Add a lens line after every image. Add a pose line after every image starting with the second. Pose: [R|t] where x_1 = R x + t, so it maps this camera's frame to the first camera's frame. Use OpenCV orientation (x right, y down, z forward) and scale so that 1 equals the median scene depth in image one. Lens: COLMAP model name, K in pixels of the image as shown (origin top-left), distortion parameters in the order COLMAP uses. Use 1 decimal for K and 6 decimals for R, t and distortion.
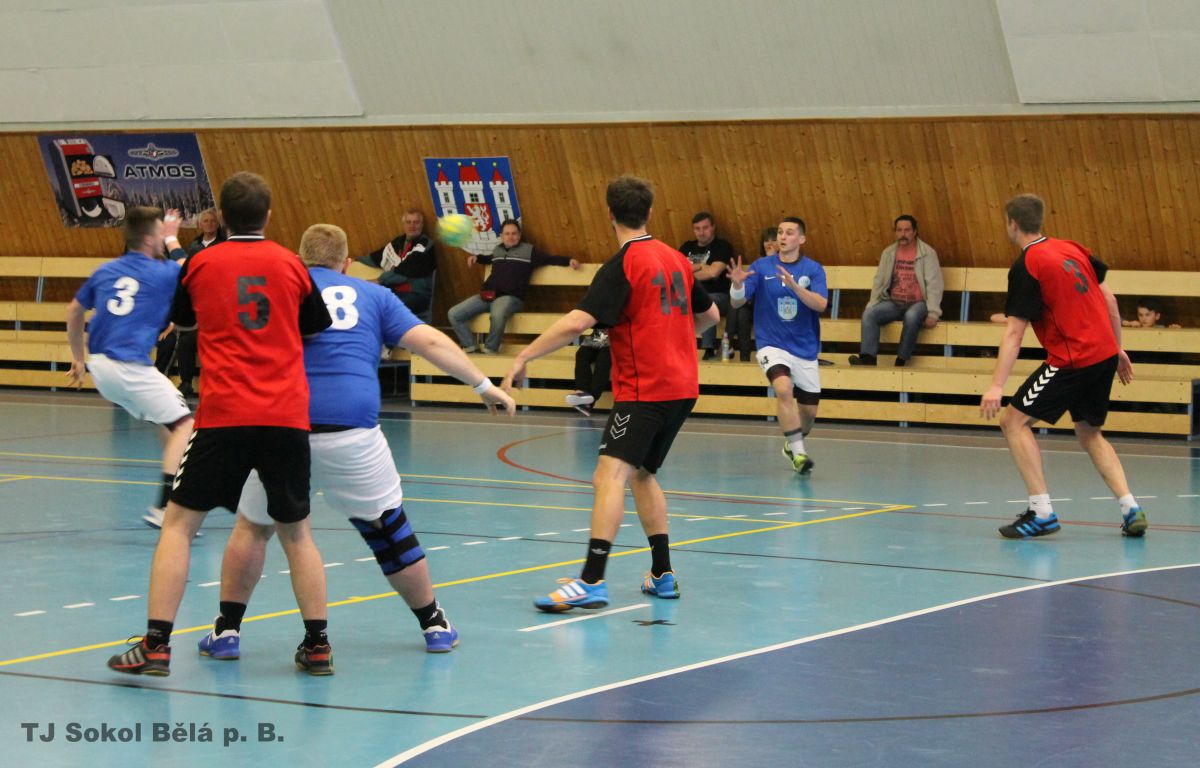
lens RADIAL K [[3414.9, 0, 604.0], [0, 3414.9, 386.0], [0, 0, 1]] dist [0.019387, 0.000000]
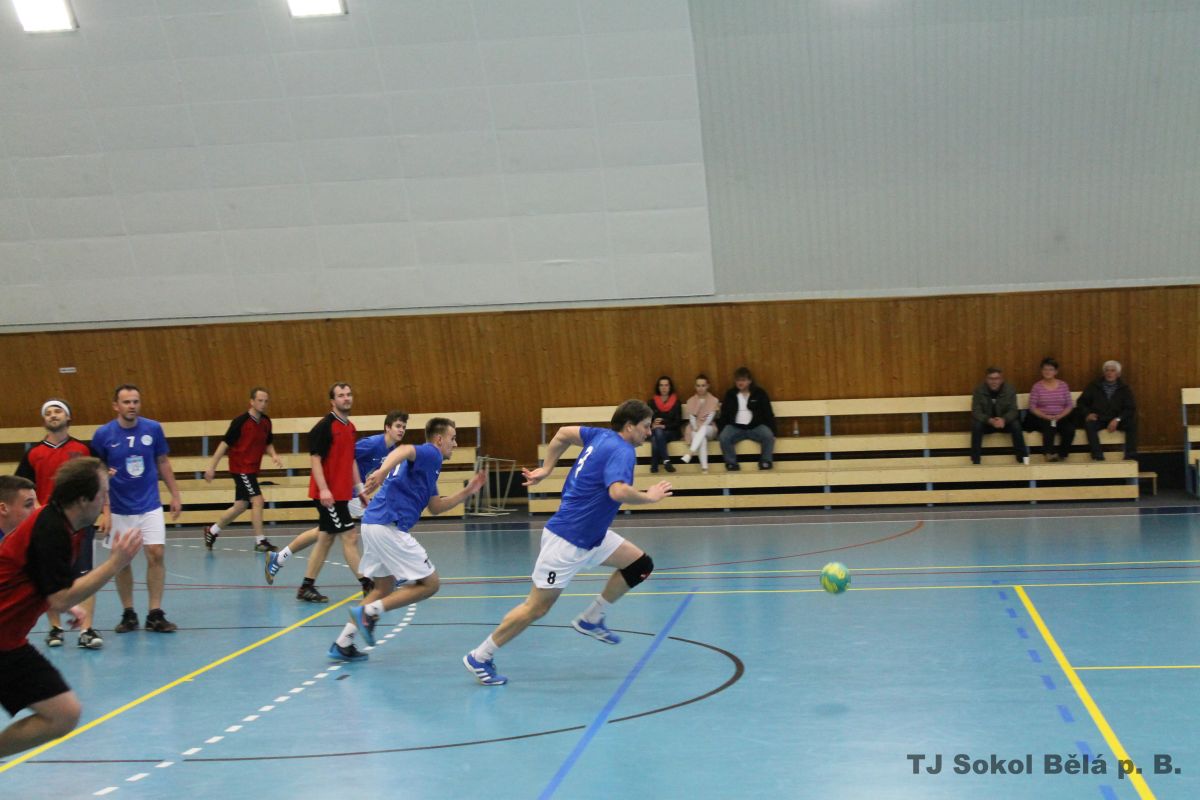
lens RADIAL K [[2030.4, 0, 598.5], [0, 2030.4, 392.4], [0, 0, 1]] dist [0.008734, 0.000000]
pose [[0.890552, -0.038316, 0.453265, -0.390089], [0.060346, 0.997590, -0.034236, -0.014064], [-0.450861, 0.057842, 0.890718, 0.265190]]
